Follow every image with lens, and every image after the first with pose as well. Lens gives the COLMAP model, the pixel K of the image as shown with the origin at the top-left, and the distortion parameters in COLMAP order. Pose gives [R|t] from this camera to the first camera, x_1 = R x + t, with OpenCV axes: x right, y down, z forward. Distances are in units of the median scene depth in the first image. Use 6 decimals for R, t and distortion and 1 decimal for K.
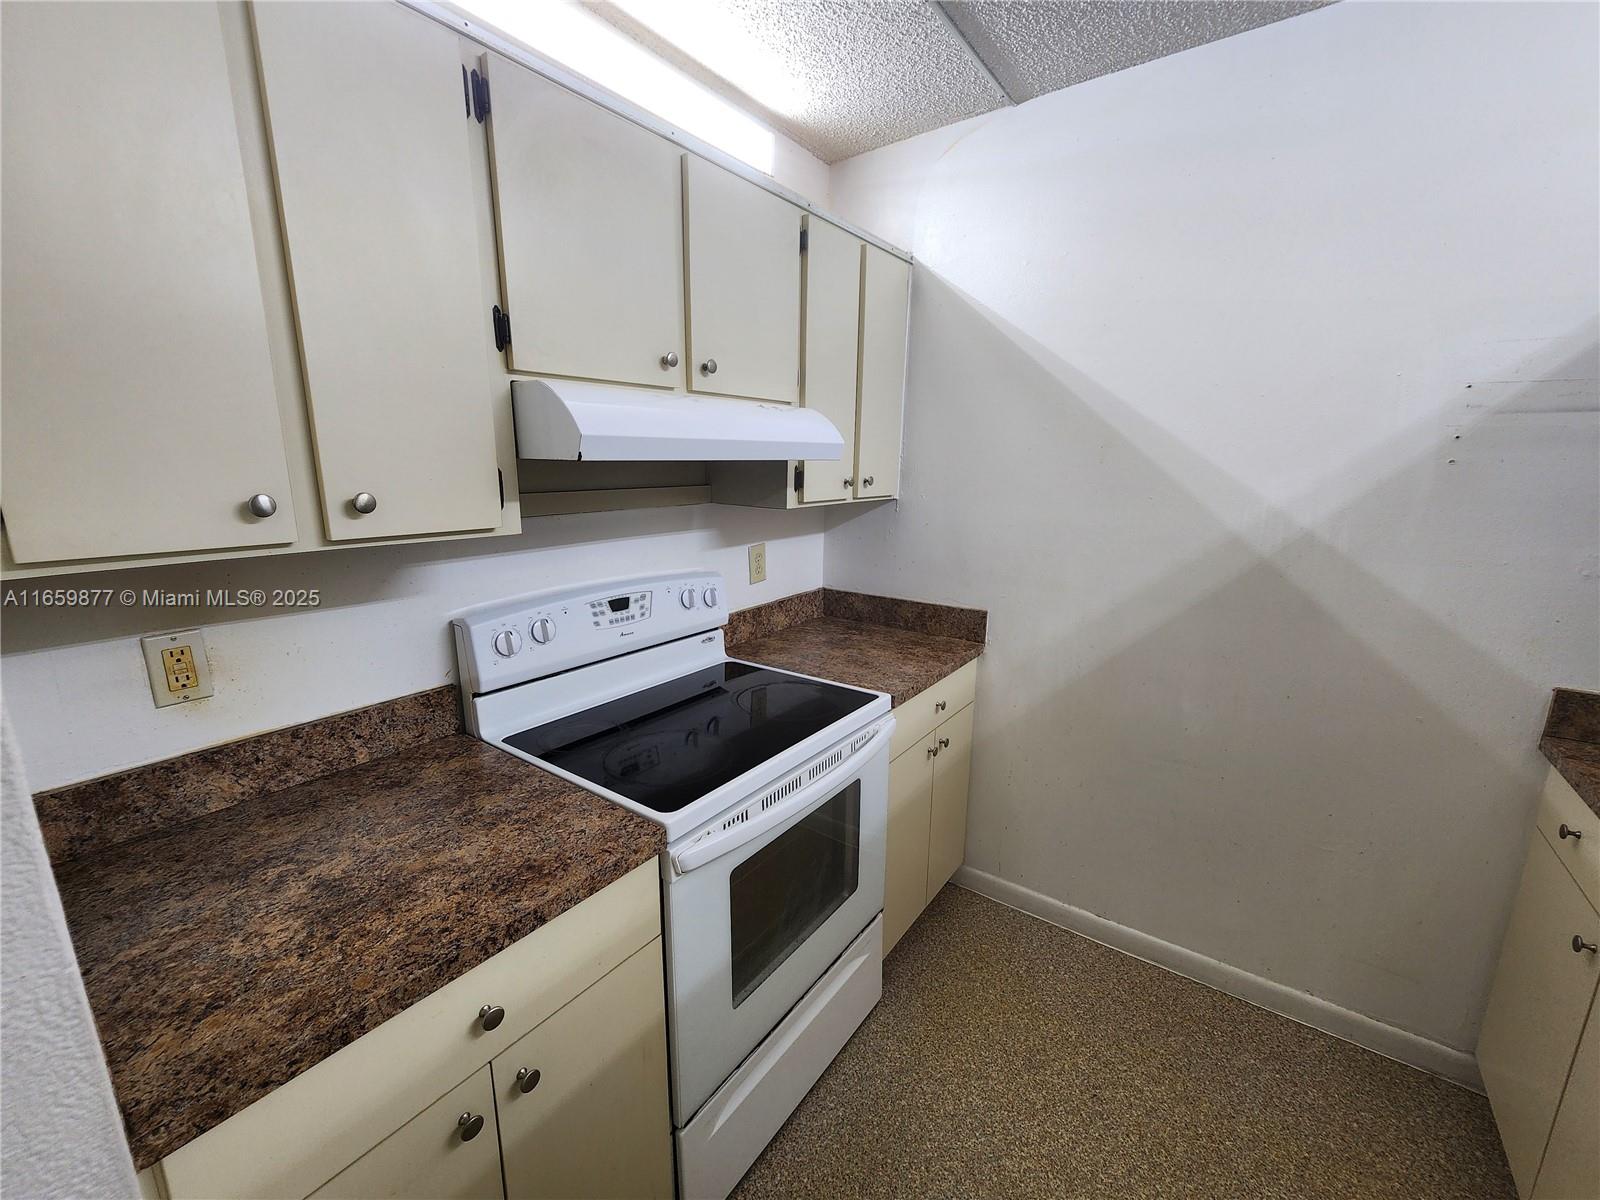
lens RADIAL K [[646.5, 0, 783.9], [0, 646.5, 604.0], [0, 0, 1]] dist [-0.003105, -0.000062]
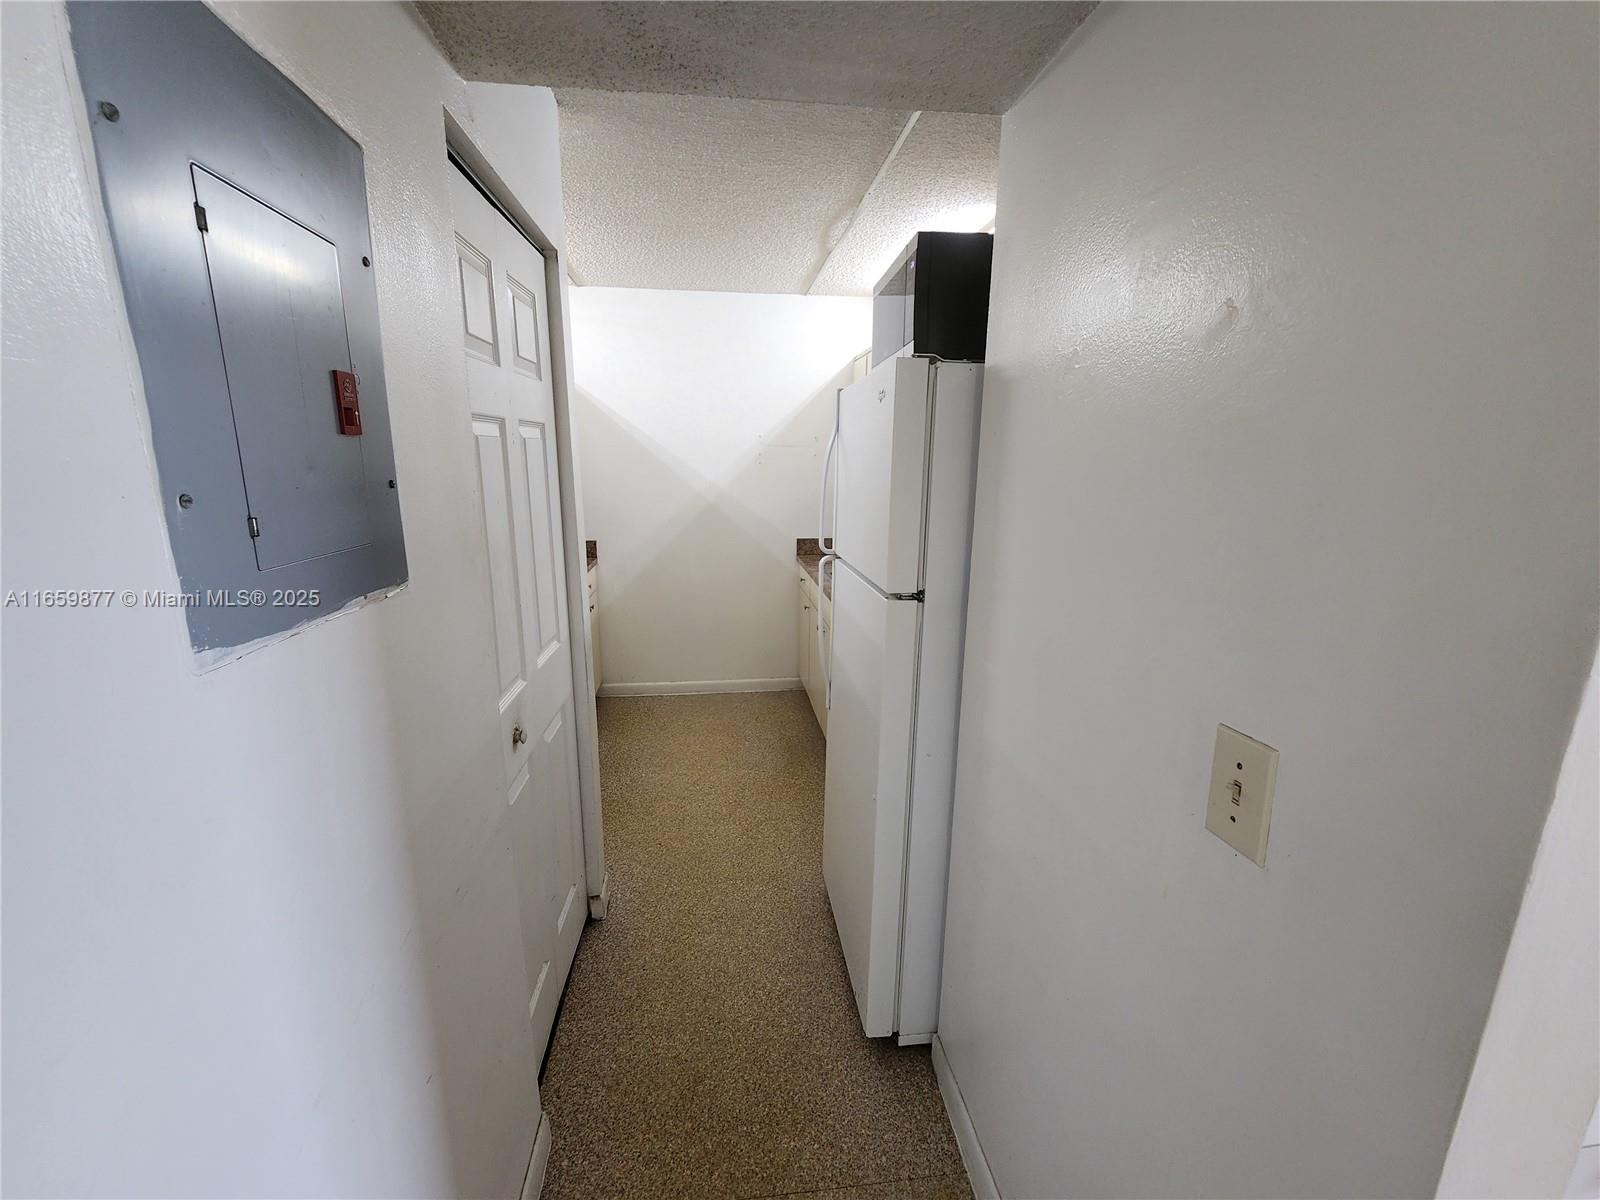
lens RADIAL K [[646.5, 0, 798.6], [0, 646.5, 601.3], [0, 0, 1]] dist [-0.003105, -0.000062]
pose [[0.717870, -0.145628, 0.680775, -0.752058], [0.145803, 0.987640, 0.057522, 0.217976], [-0.680738, 0.057966, 0.730230, -1.012716]]
